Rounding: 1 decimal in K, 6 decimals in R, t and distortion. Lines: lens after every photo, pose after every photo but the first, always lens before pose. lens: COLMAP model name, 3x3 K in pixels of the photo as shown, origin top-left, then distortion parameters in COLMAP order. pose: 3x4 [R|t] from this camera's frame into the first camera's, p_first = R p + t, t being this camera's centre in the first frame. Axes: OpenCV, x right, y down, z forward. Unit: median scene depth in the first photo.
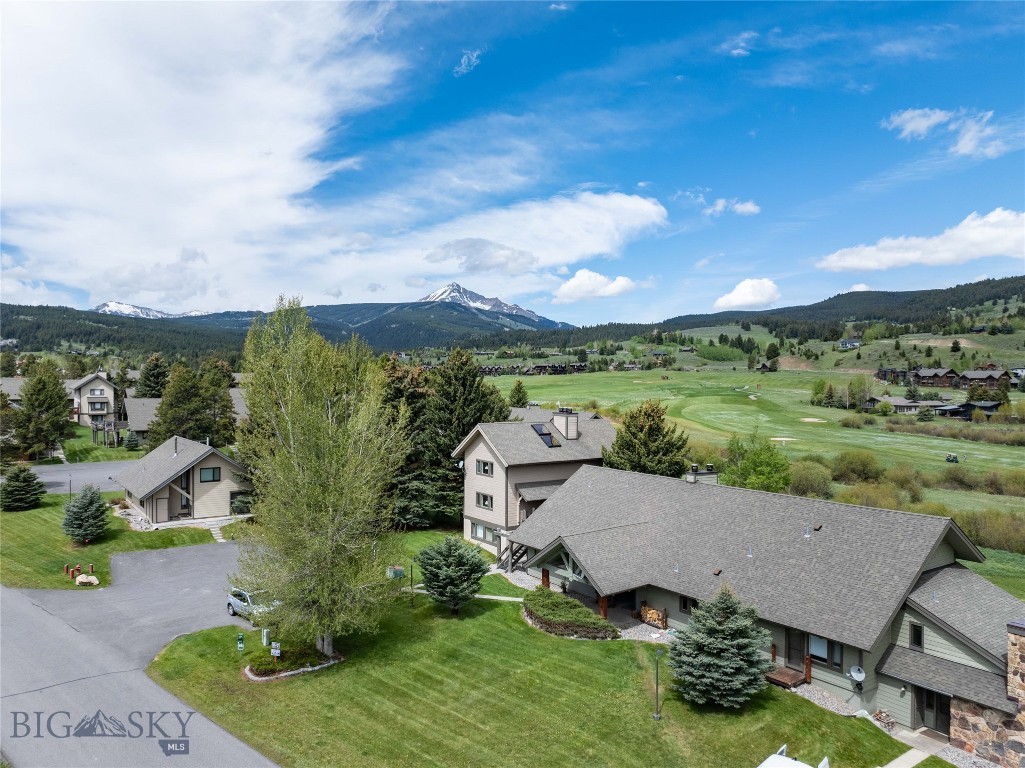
lens RADIAL K [[764.5, 0, 485.6], [0, 764.5, 366.0], [0, 0, 1]] dist [-0.046408, -0.002700]
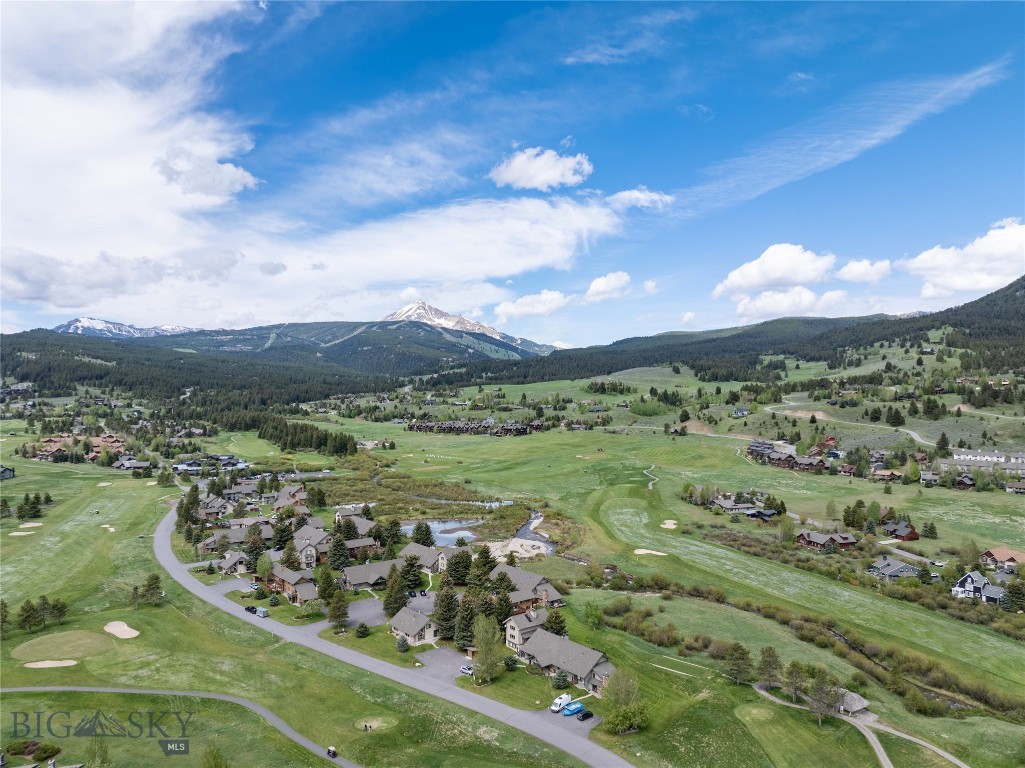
lens RADIAL K [[723.5, 0, 512.5], [0, 723.5, 384.0], [0, 0, 1]] dist [-0.061165, 0.026135]
pose [[0.996130, -0.005903, 0.087694, -0.283509], [0.004797, 0.999906, 0.012828, -1.038584], [-0.087761, -0.012358, 0.996065, -2.344949]]
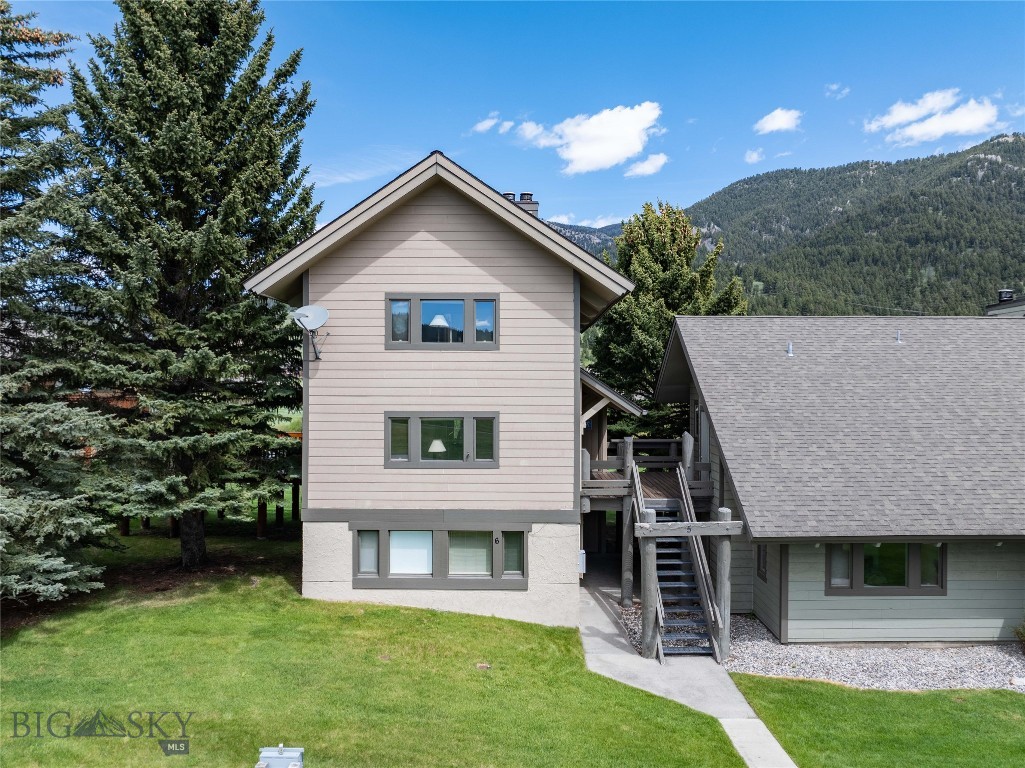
lens RADIAL K [[723.5, 0, 512.5], [0, 723.5, 384.0], [0, 0, 1]] dist [-0.061165, 0.026135]
pose [[0.567060, -0.005372, 0.823659, -0.187549], [-0.009544, 0.999869, 0.013092, 0.141229], [-0.823621, -0.015285, 0.566935, 0.767507]]
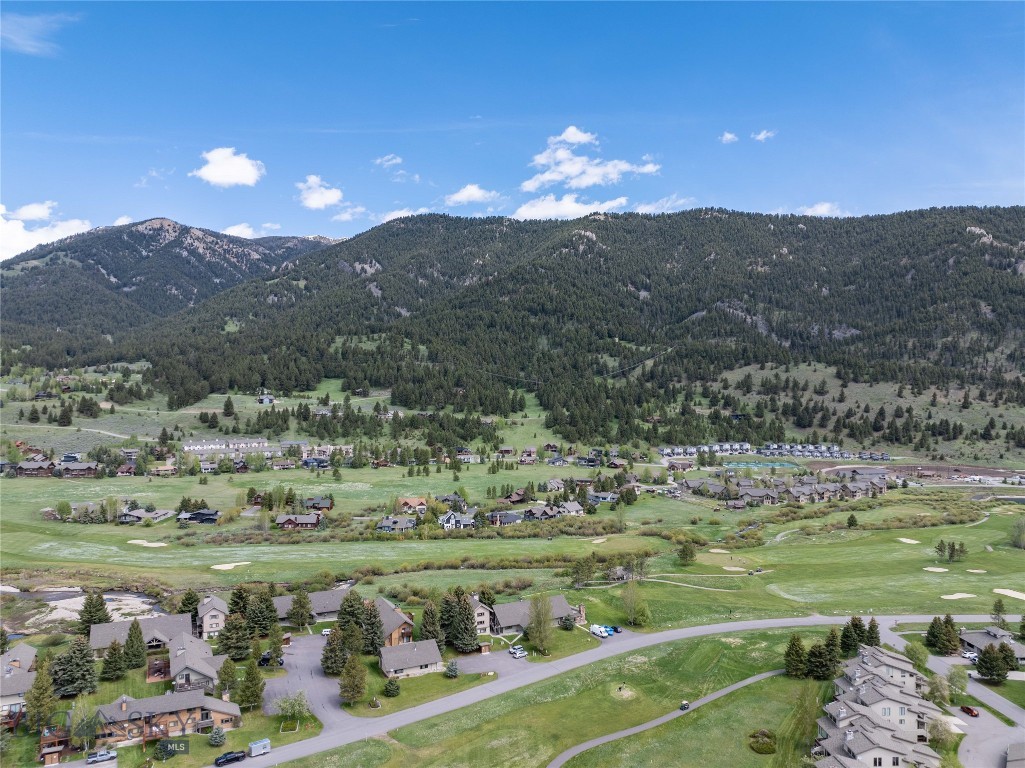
lens RADIAL K [[721.6, 0, 517.7], [0, 721.6, 380.7], [0, 0, 1]] dist [-0.032171, -0.011382]
pose [[0.117275, -0.002348, 0.993097, -3.403810], [-0.011973, 0.999921, 0.003778, -1.013126], [-0.993027, -0.012333, 0.117237, 0.358880]]
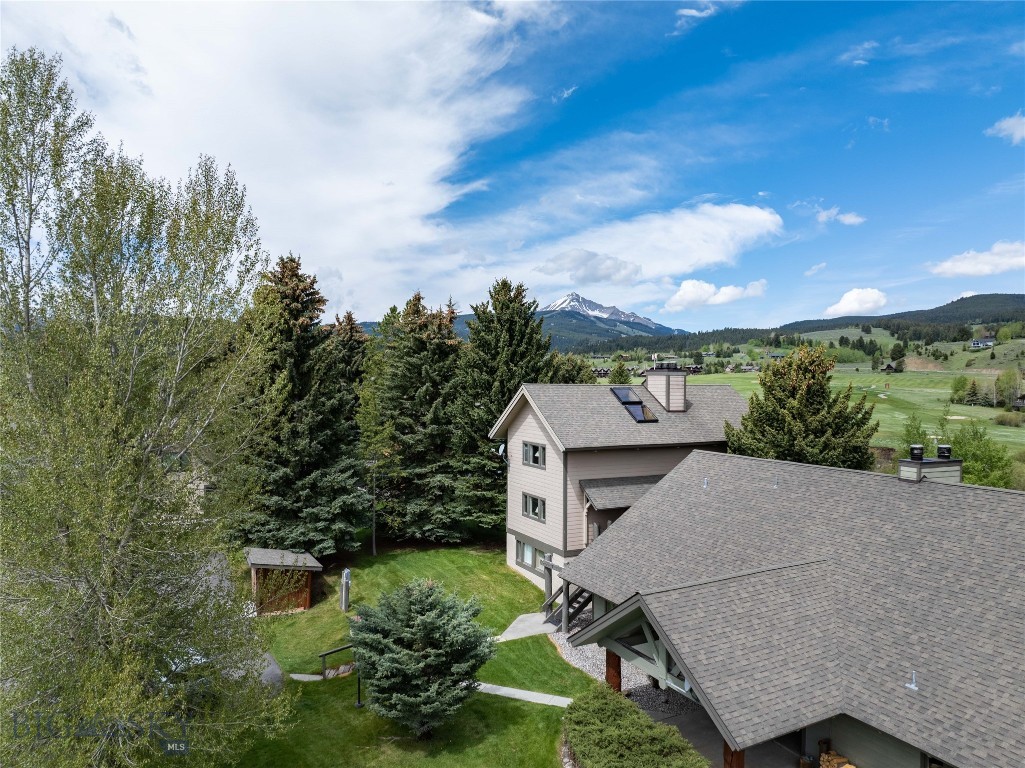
lens RADIAL K [[721.6, 0, 517.7], [0, 721.6, 380.7], [0, 0, 1]] dist [-0.032171, -0.011382]
pose [[0.992777, -0.001445, -0.119967, 0.052441], [0.002854, 0.999929, 0.011570, 0.060946], [0.119942, -0.011829, 0.992710, 0.379962]]
